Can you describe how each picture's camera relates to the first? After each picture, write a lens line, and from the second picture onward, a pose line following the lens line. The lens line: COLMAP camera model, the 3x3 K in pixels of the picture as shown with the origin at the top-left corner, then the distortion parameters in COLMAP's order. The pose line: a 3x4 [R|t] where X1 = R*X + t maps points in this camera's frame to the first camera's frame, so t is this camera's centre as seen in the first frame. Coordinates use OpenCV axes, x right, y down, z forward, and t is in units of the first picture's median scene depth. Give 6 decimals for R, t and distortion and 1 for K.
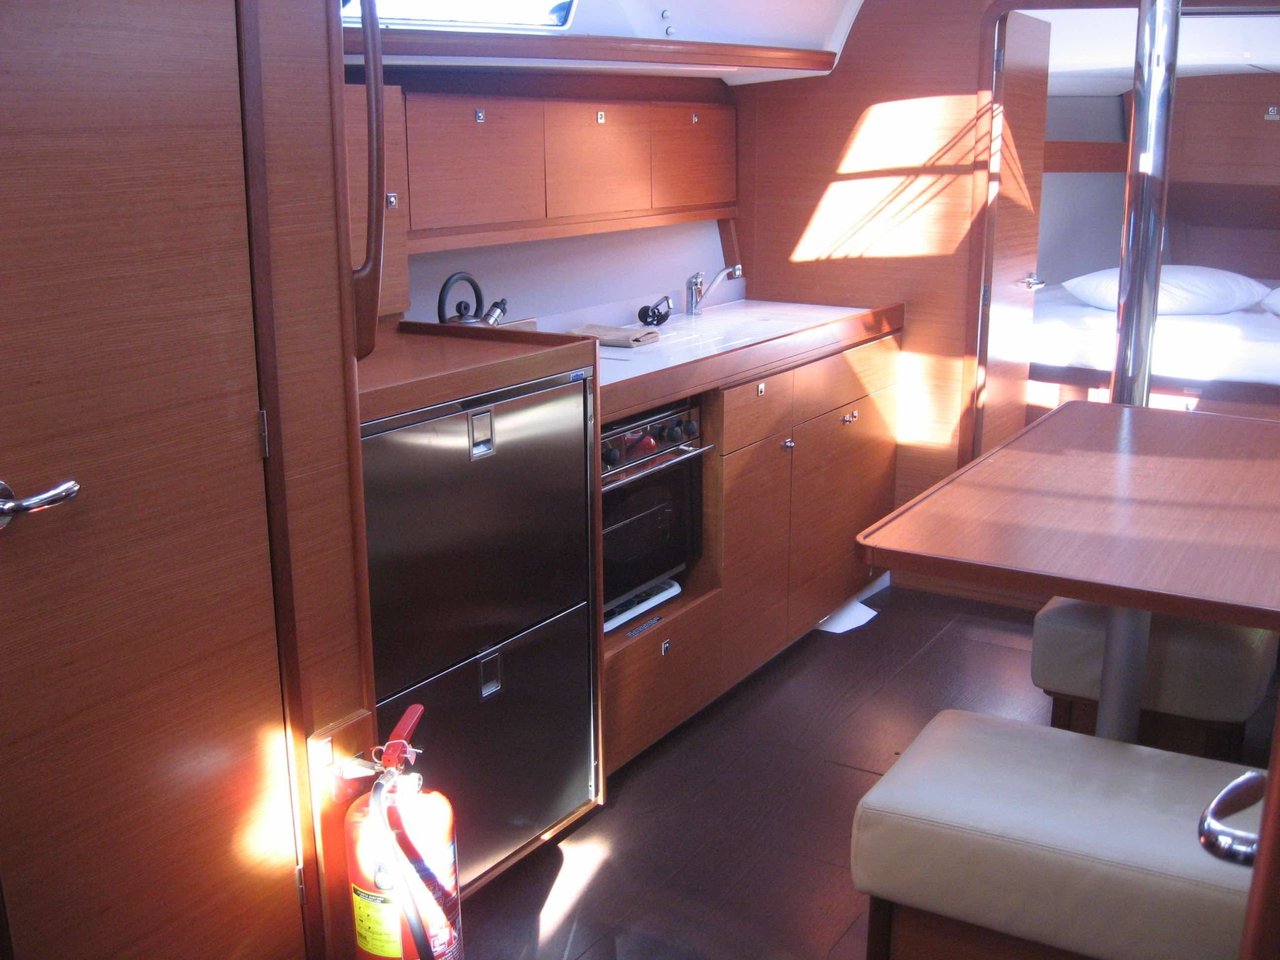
lens RADIAL K [[1327.2, 0, 640.0], [0, 1327.2, 480.0], [0, 0, 1]] dist [-0.117009, 0.019321]
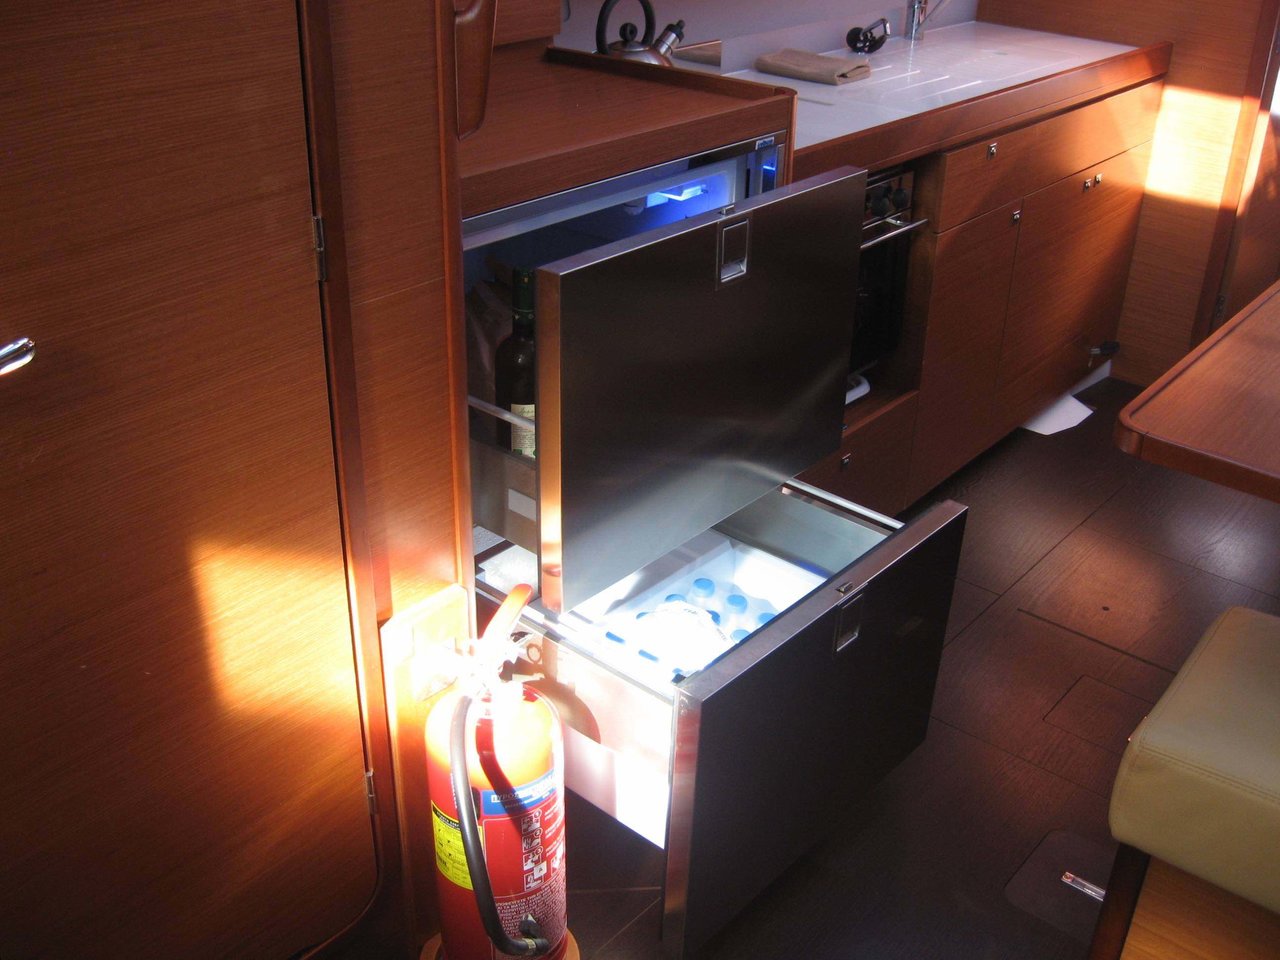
lens RADIAL K [[1327.2, 0, 640.0], [0, 1327.2, 480.0], [0, 0, 1]] dist [-0.117009, 0.019321]
pose [[0.988777, 0.091776, -0.117886, -0.008927], [-0.061711, 0.969506, 0.237171, -0.052347], [0.136058, -0.227234, 0.964289, 0.168754]]
